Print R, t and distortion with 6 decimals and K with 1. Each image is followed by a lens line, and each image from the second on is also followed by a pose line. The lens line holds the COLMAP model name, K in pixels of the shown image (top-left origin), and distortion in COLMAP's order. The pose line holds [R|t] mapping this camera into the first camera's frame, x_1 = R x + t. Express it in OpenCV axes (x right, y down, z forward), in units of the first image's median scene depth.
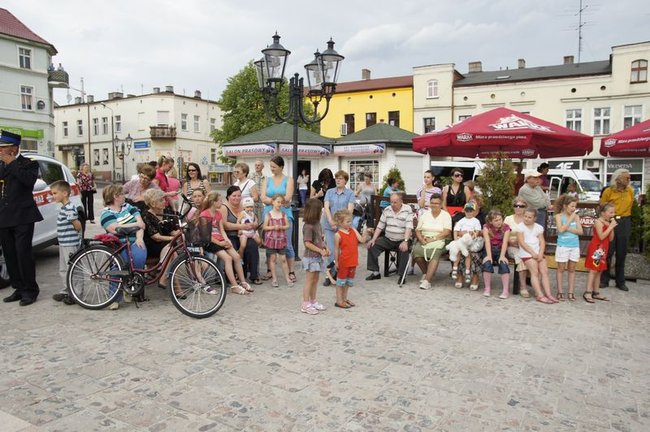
lens RADIAL K [[524.7, 0, 325.0], [0, 524.7, 216.0], [0, 0, 1]] dist [-0.115391, 0.156596]
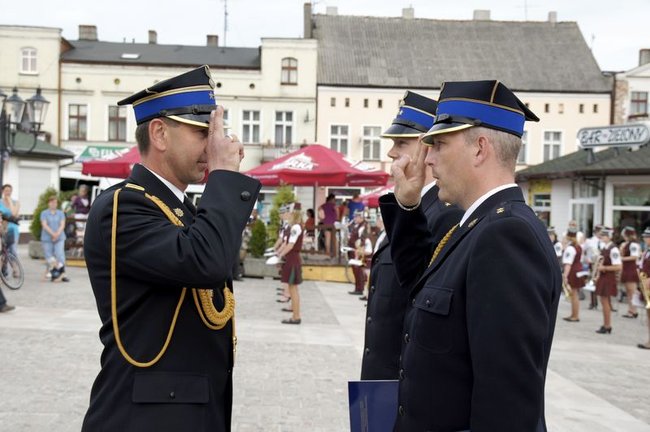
lens RADIAL K [[944.8, 0, 325.0], [0, 944.8, 216.0], [0, 0, 1]] dist [0.049316, 0.650852]
pose [[0.844816, 0.013624, 0.534884, -0.157413], [0.007802, 0.999256, -0.037776, 0.013691], [-0.535000, 0.036087, 0.844081, -0.314973]]
